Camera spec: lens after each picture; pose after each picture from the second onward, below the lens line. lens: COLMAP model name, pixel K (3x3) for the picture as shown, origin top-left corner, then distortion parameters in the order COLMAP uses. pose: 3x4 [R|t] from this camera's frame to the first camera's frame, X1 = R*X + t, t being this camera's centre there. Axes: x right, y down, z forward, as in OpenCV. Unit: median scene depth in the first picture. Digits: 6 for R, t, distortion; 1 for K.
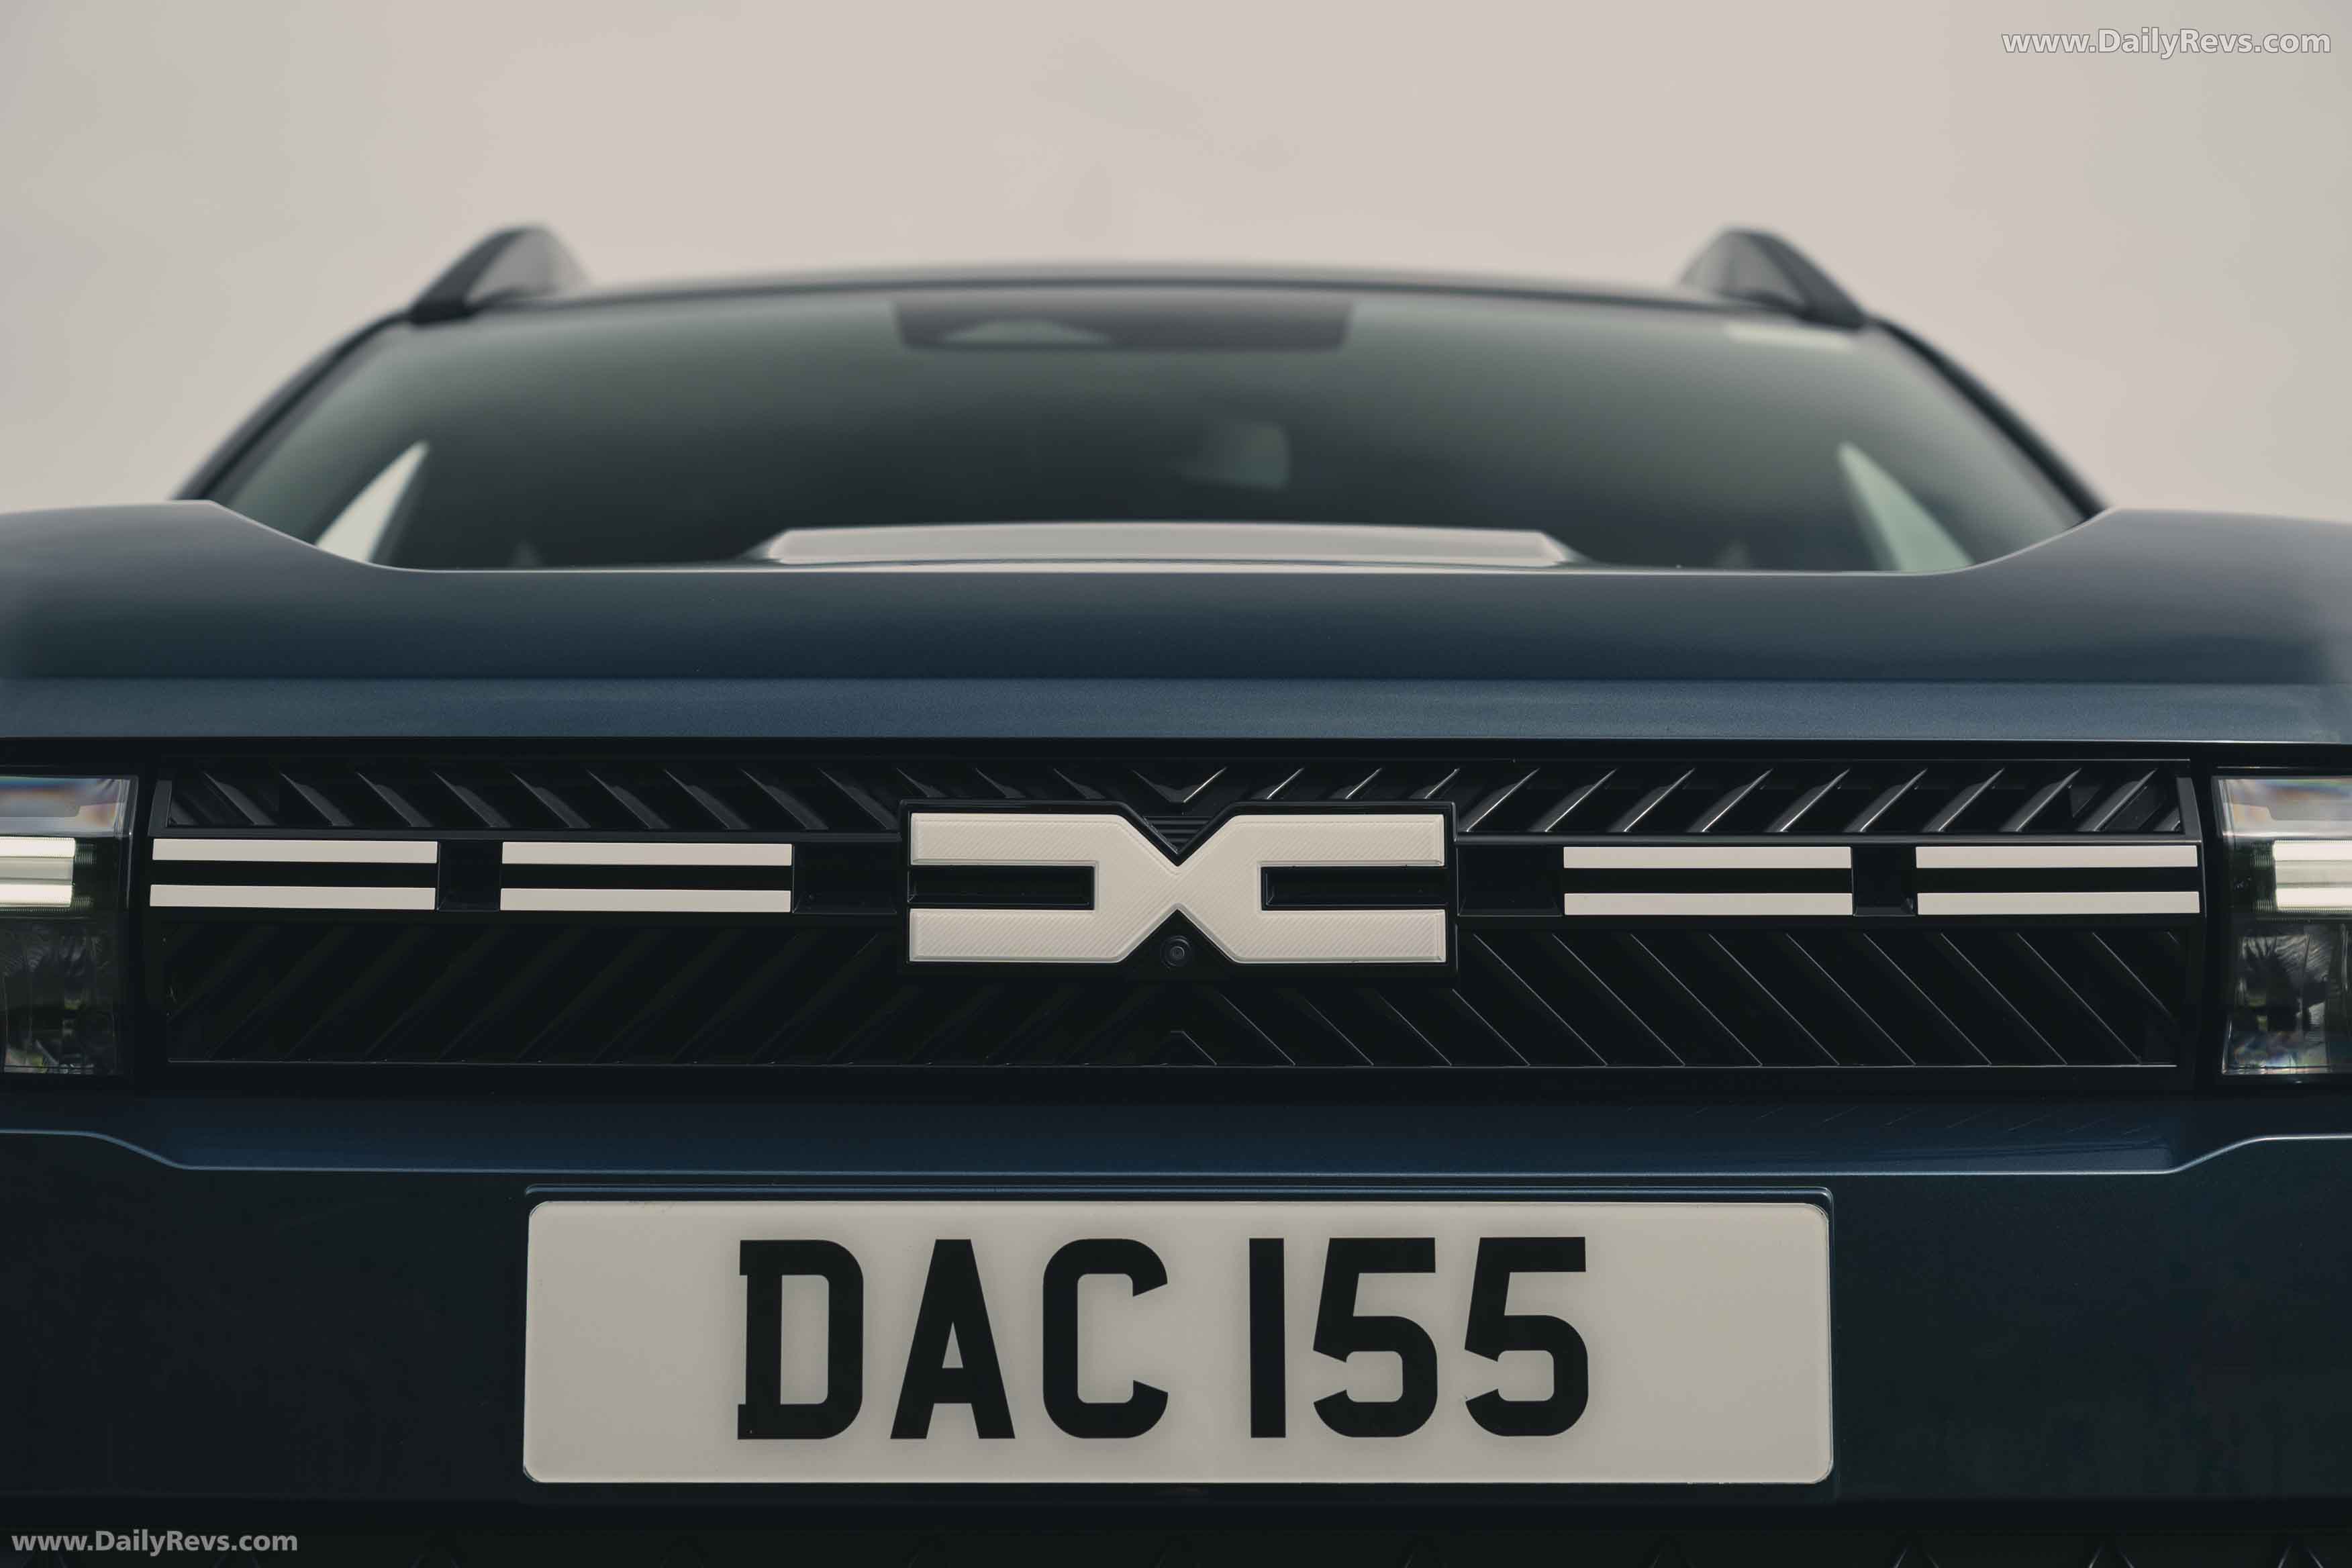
lens RADIAL K [[4753.2, 0, 1174.0], [0, 4753.2, 782.8], [0, 0, 1]] dist [0.069564, 0.000000]
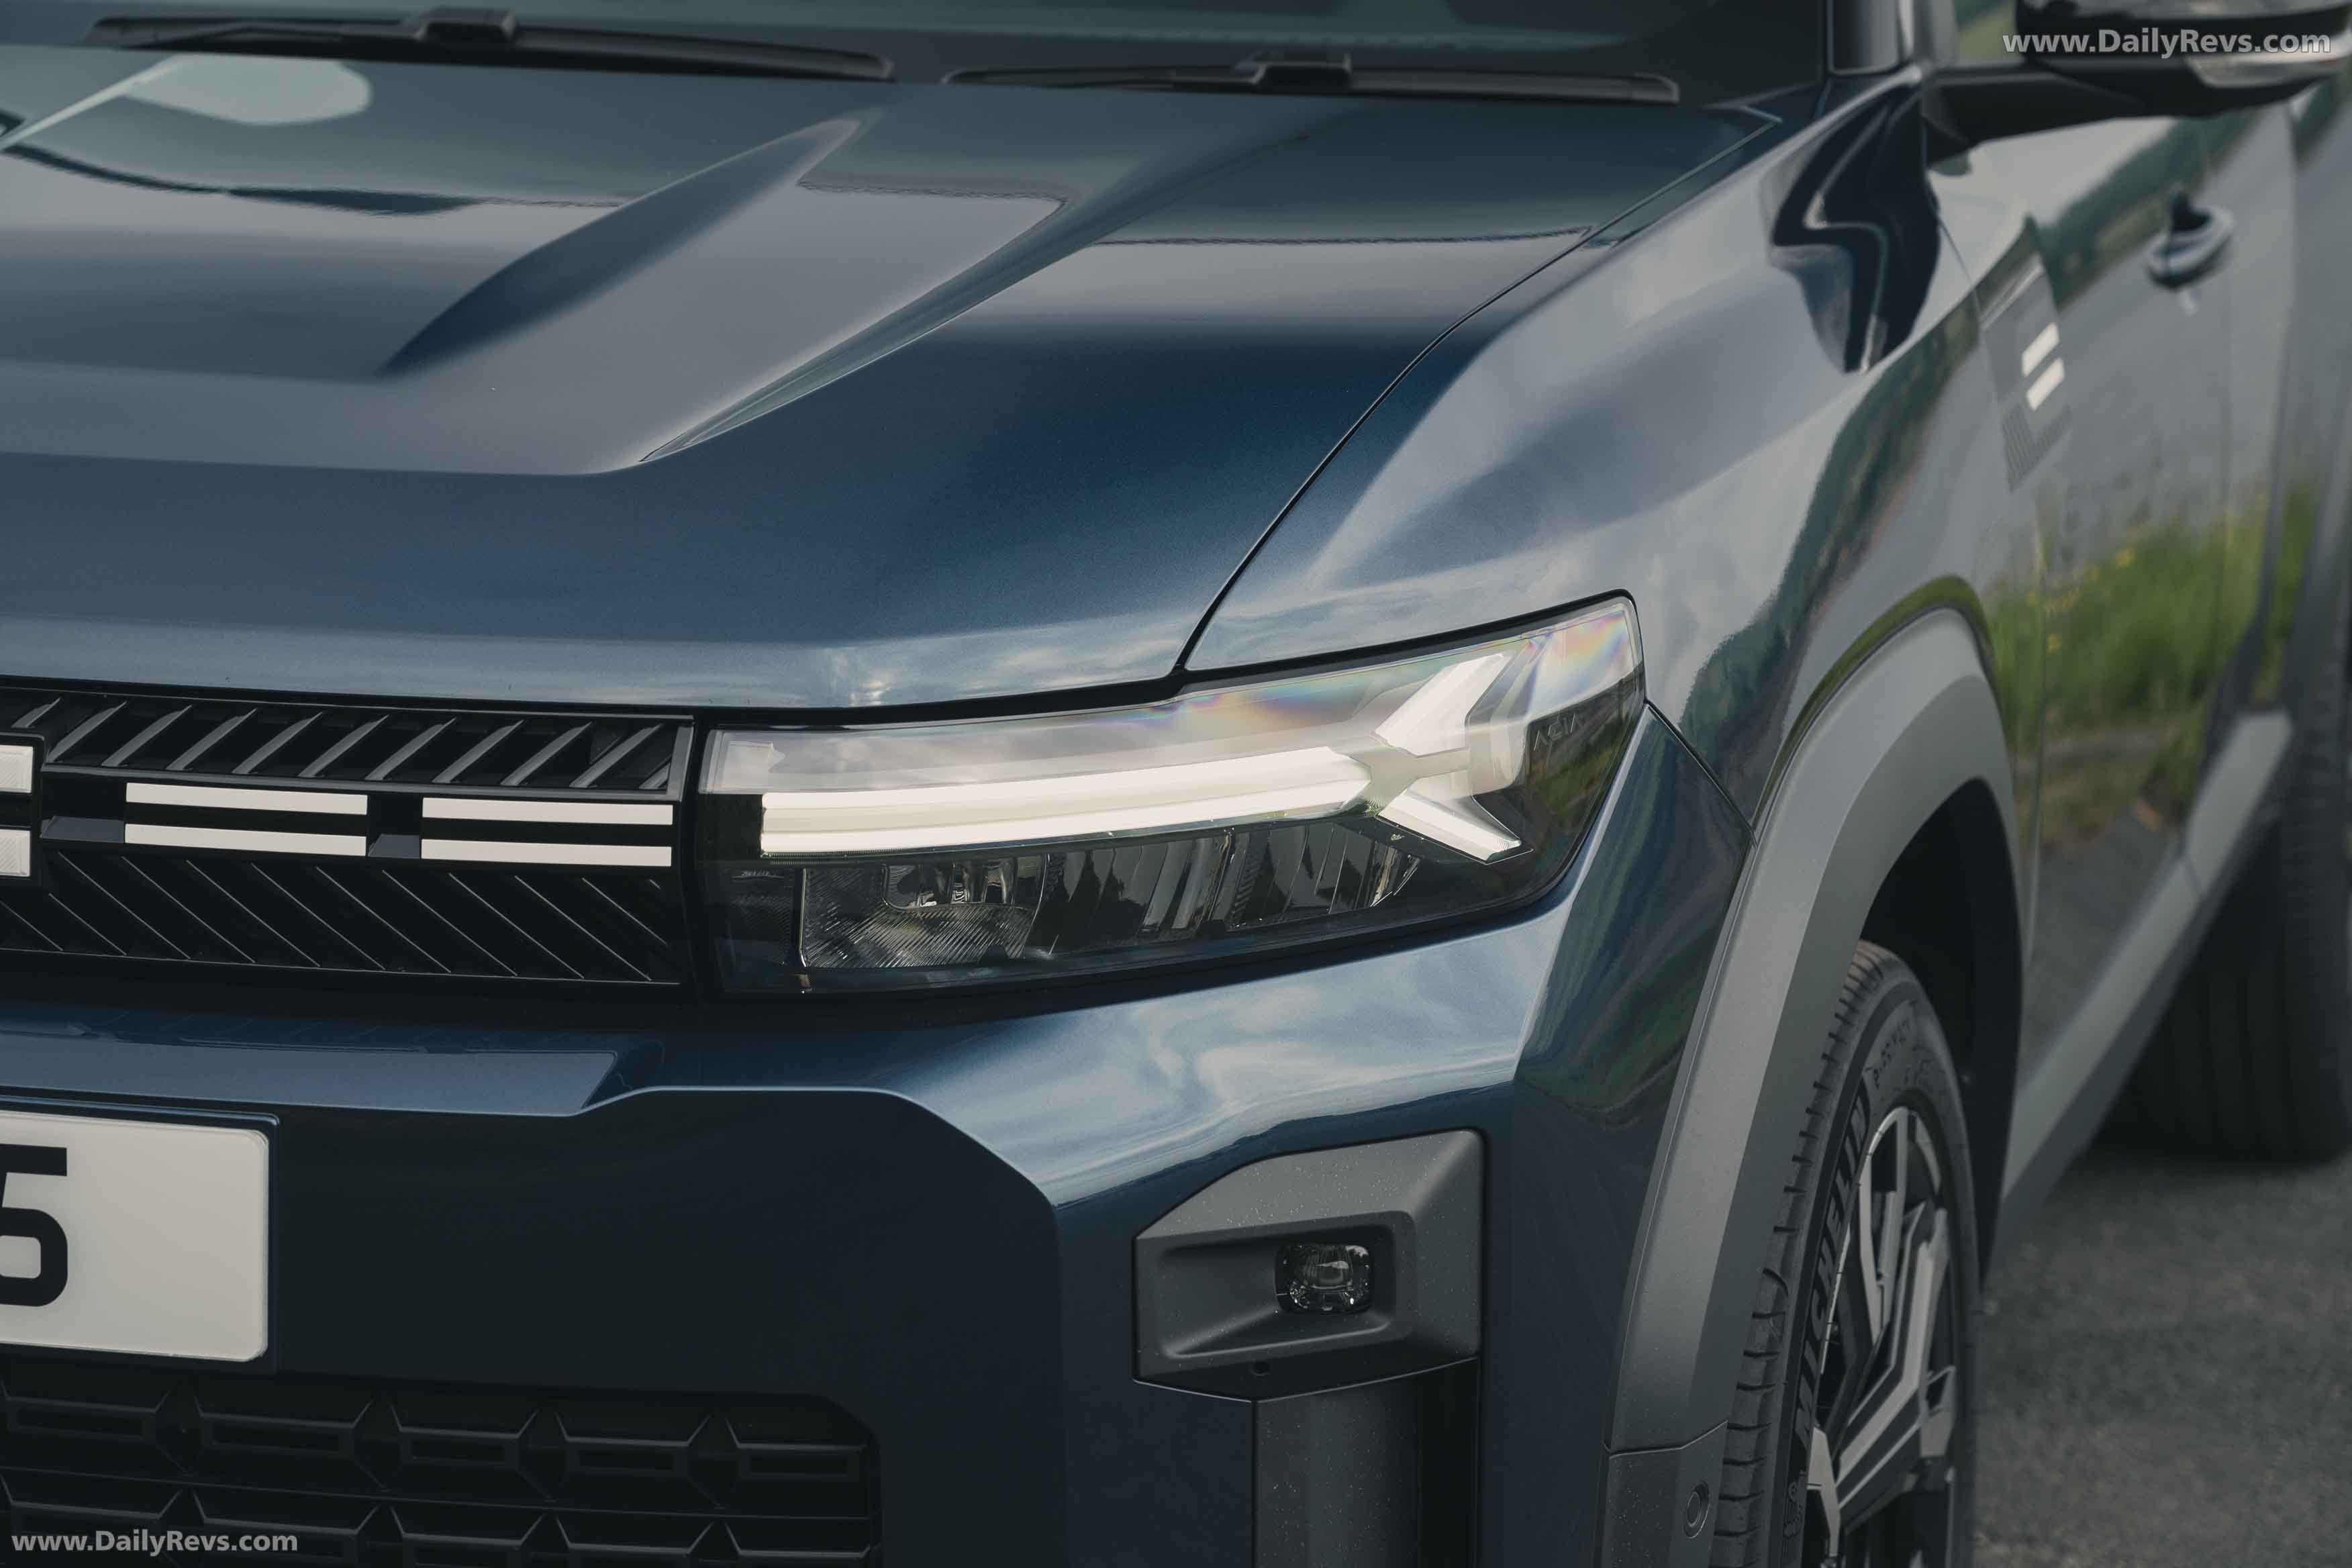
lens RADIAL K [[7064.1, 0, 1122.4], [0, 7064.1, 788.3], [0, 0, 1]] dist [0.070780, 0.000000]
pose [[0.954650, 0.067593, -0.289957, 0.814662], [0.019953, 0.957174, 0.288824, -0.478471], [0.297062, -0.281512, 0.912417, -0.493596]]
